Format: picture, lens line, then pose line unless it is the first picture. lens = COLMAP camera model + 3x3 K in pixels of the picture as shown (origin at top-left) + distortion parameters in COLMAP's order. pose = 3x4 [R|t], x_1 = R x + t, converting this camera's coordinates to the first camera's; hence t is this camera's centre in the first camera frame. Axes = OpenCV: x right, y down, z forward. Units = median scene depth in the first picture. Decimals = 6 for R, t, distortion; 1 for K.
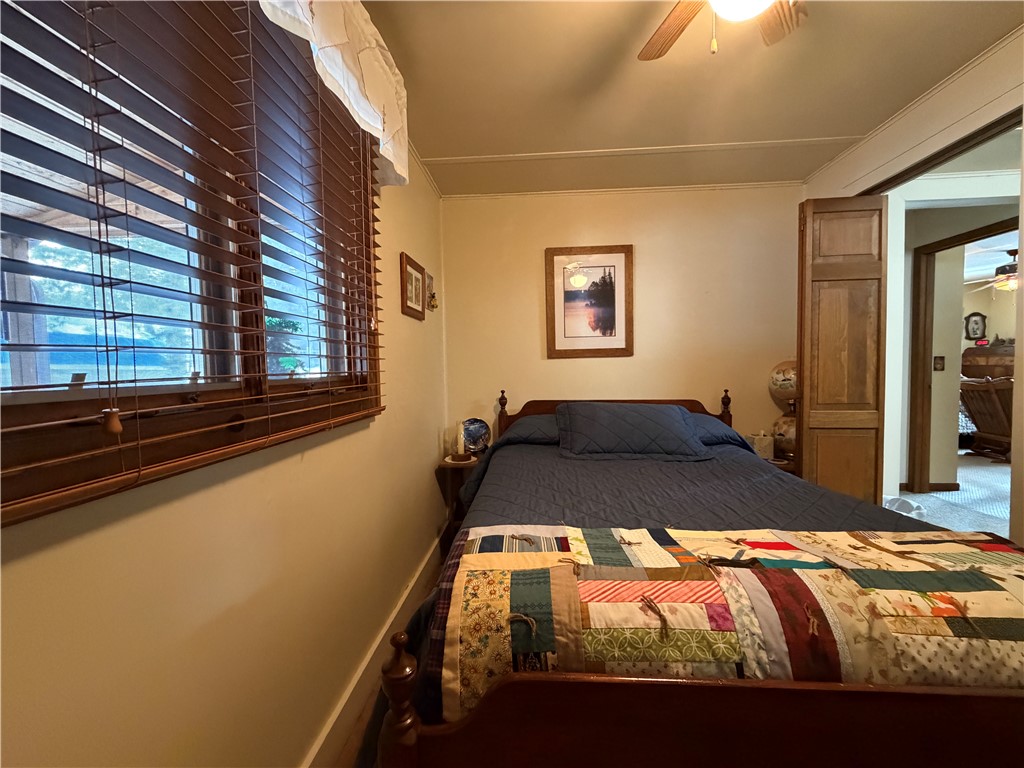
lens RADIAL K [[407.0, 0, 513.3], [0, 407.0, 381.8], [0, 0, 1]] dist [0.000463, 0.000303]
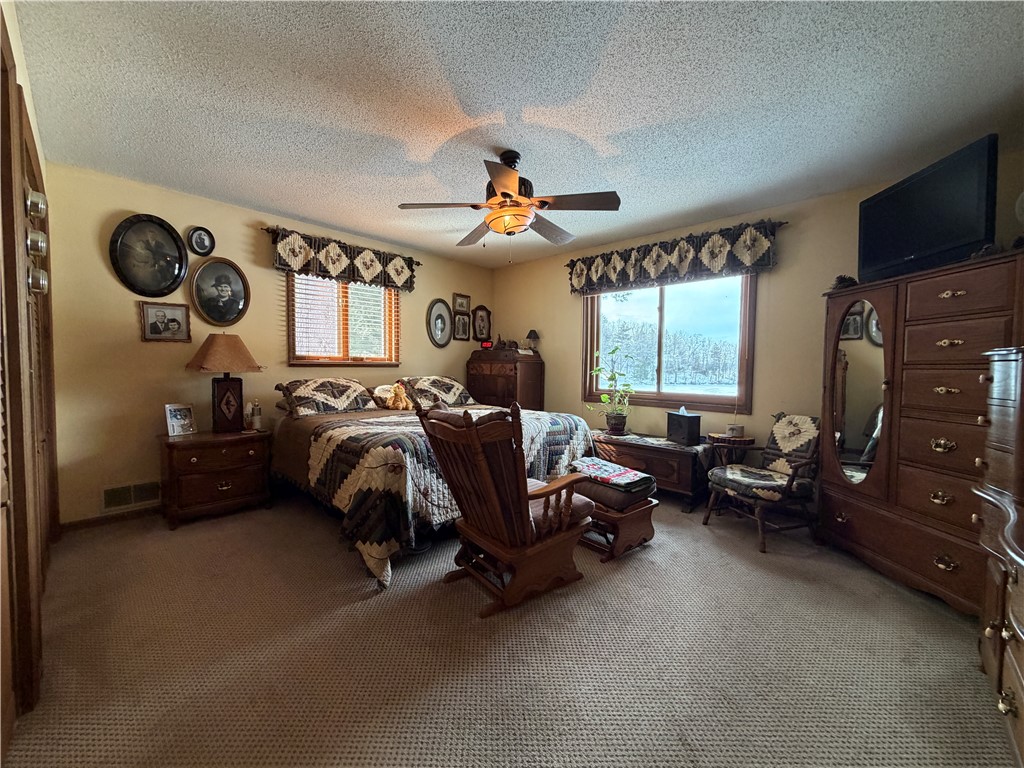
lens RADIAL K [[407.0, 0, 511.0], [0, 407.0, 380.9], [0, 0, 1]] dist [0.000463, 0.000303]
pose [[0.640496, -0.009783, 0.767899, 0.580967], [0.010947, 0.999934, 0.003609, -0.029963], [-0.767884, 0.006095, 0.640560, 0.467356]]
